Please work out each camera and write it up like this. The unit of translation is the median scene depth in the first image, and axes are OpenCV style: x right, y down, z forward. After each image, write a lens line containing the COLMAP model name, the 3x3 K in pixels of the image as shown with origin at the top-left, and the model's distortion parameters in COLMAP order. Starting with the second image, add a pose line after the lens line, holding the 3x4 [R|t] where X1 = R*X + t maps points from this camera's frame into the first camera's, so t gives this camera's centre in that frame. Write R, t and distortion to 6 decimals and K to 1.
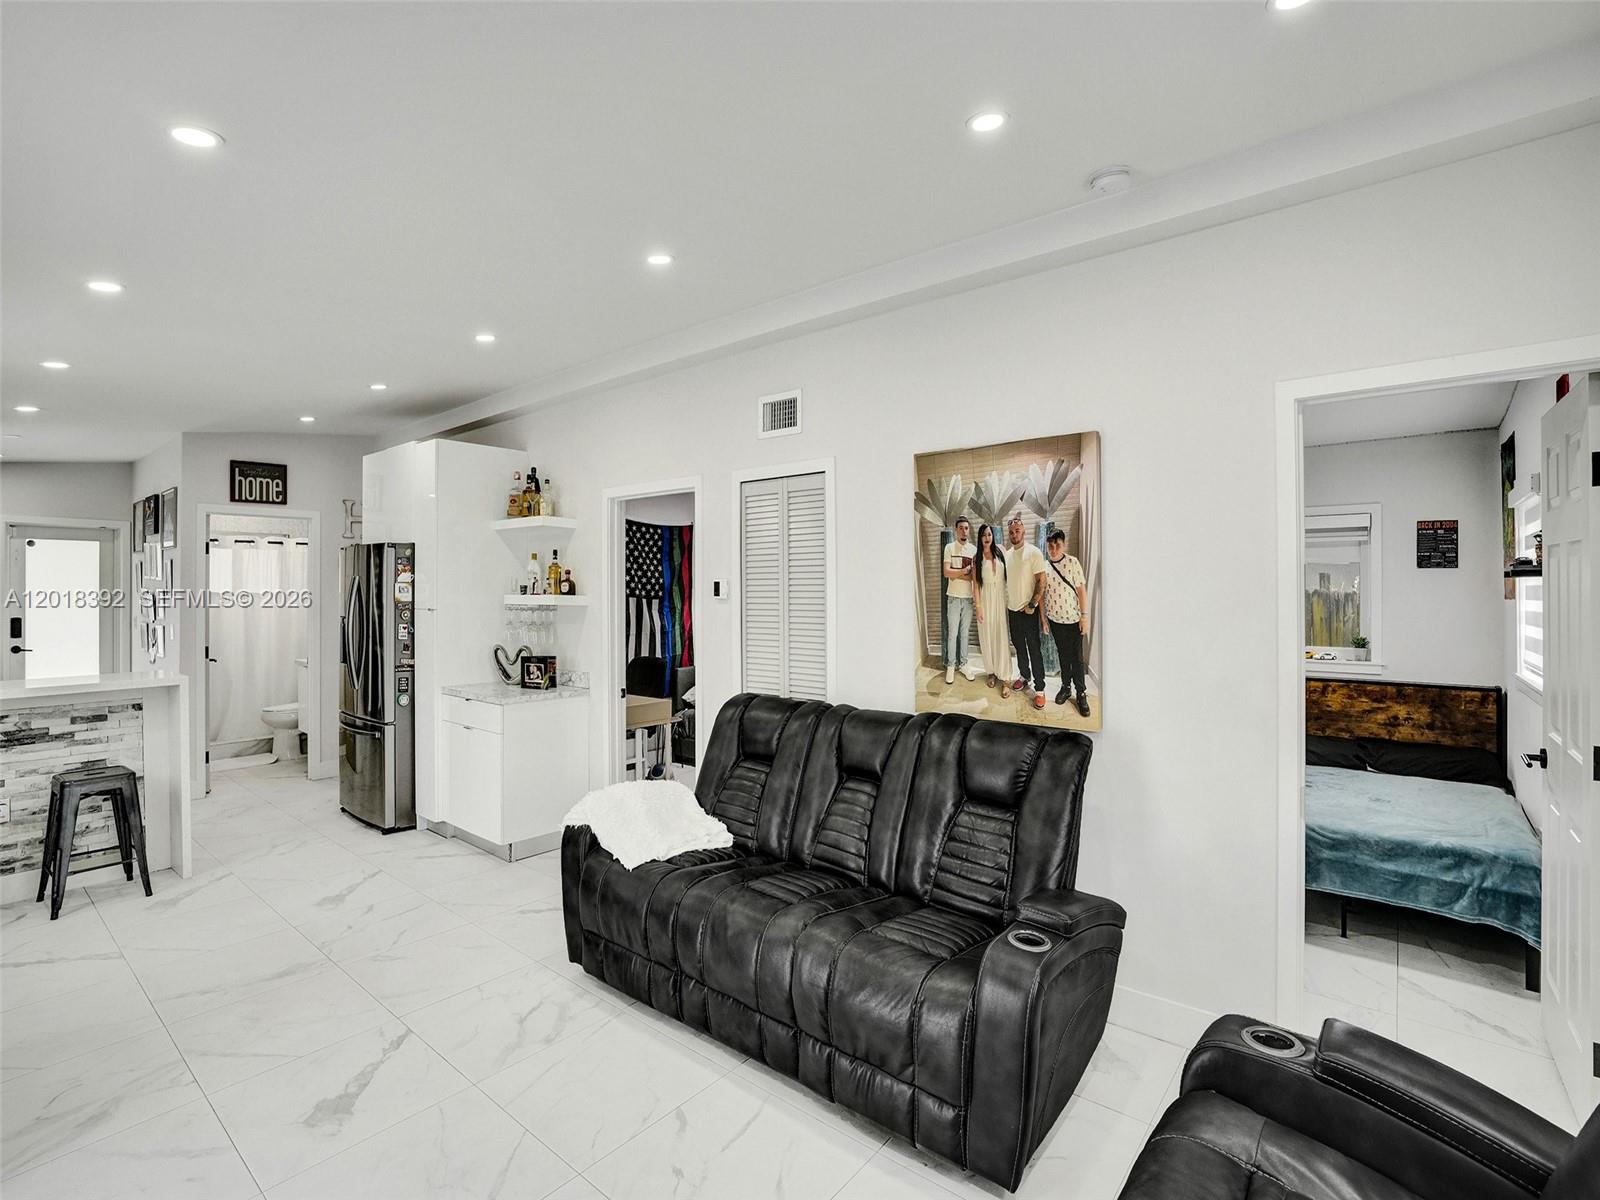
lens RADIAL K [[773.9, 0, 816.6], [0, 773.9, 583.8], [0, 0, 1]] dist [-0.043868, 0.013710]
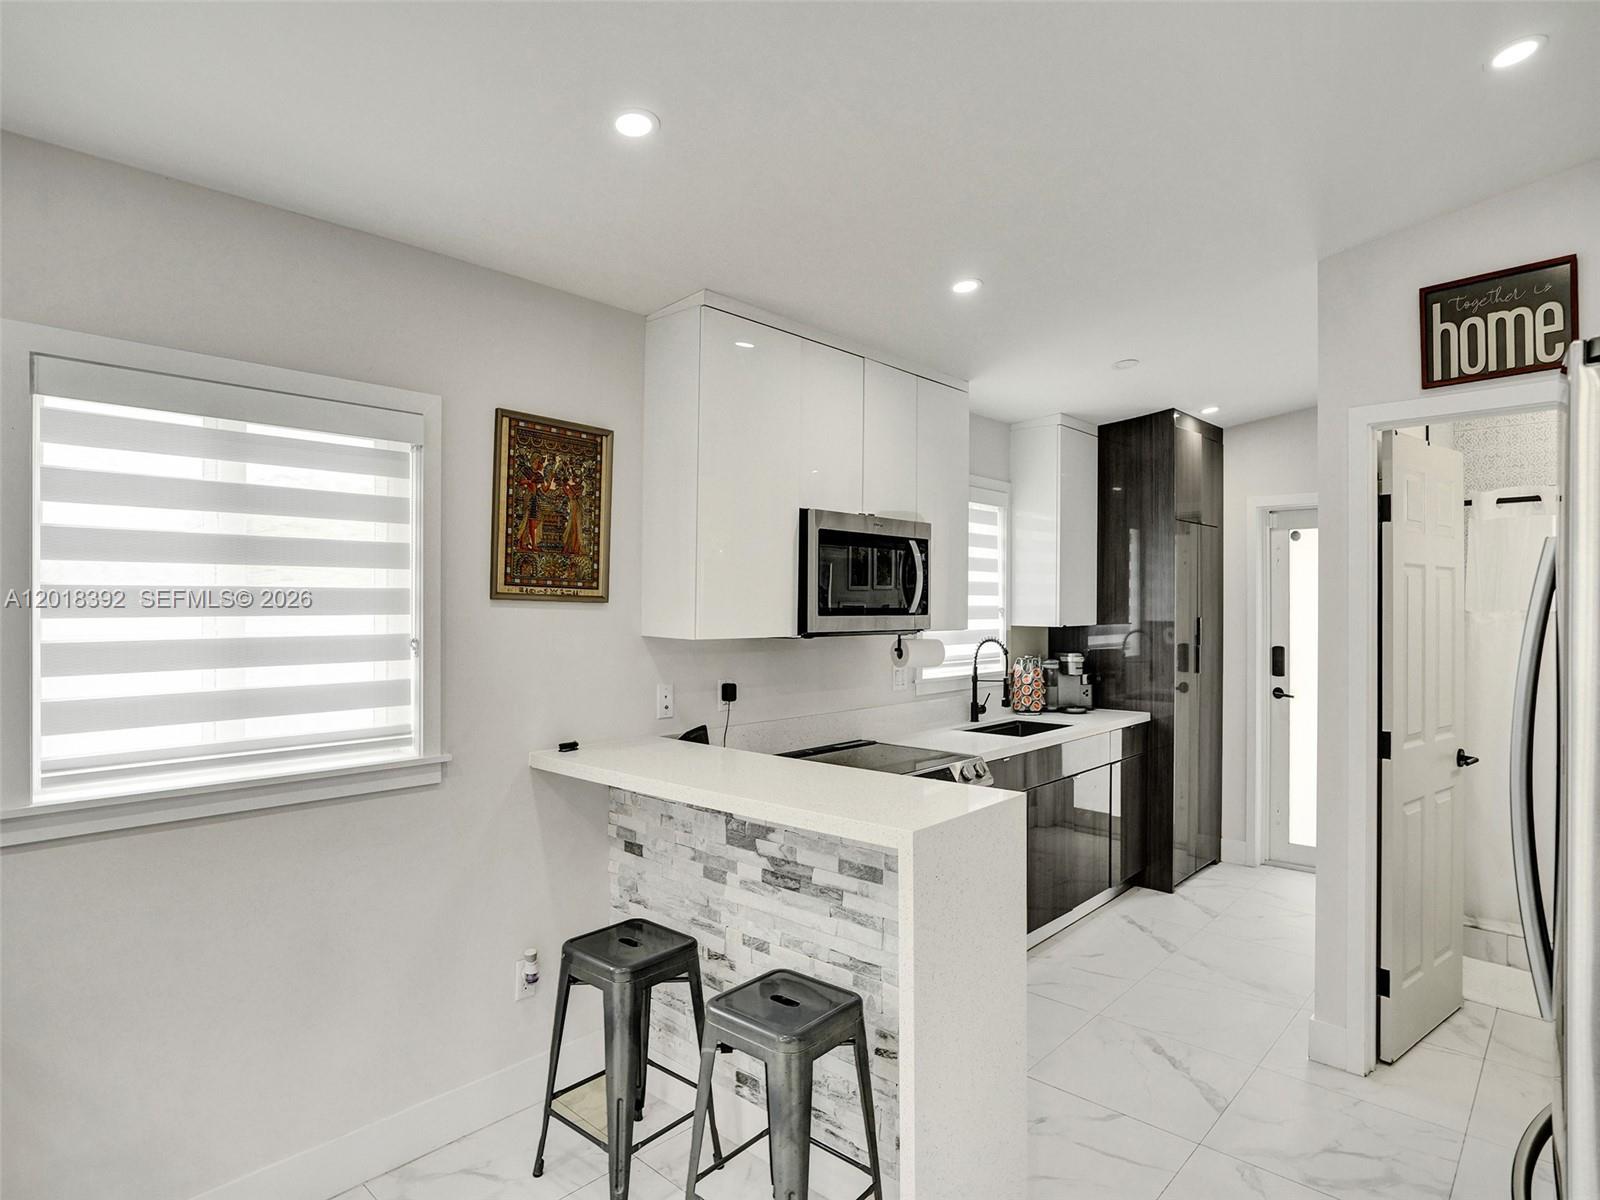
lens RADIAL K [[874.1, 0, 812.2], [0, 874.1, 597.8], [0, 0, 1]] dist [-0.026822, 0.007754]
pose [[-0.053686, -0.010125, -0.998507, -0.333313], [0.002038, 0.999945, -0.010249, 0.010685], [0.998556, -0.002585, -0.053663, 0.800344]]
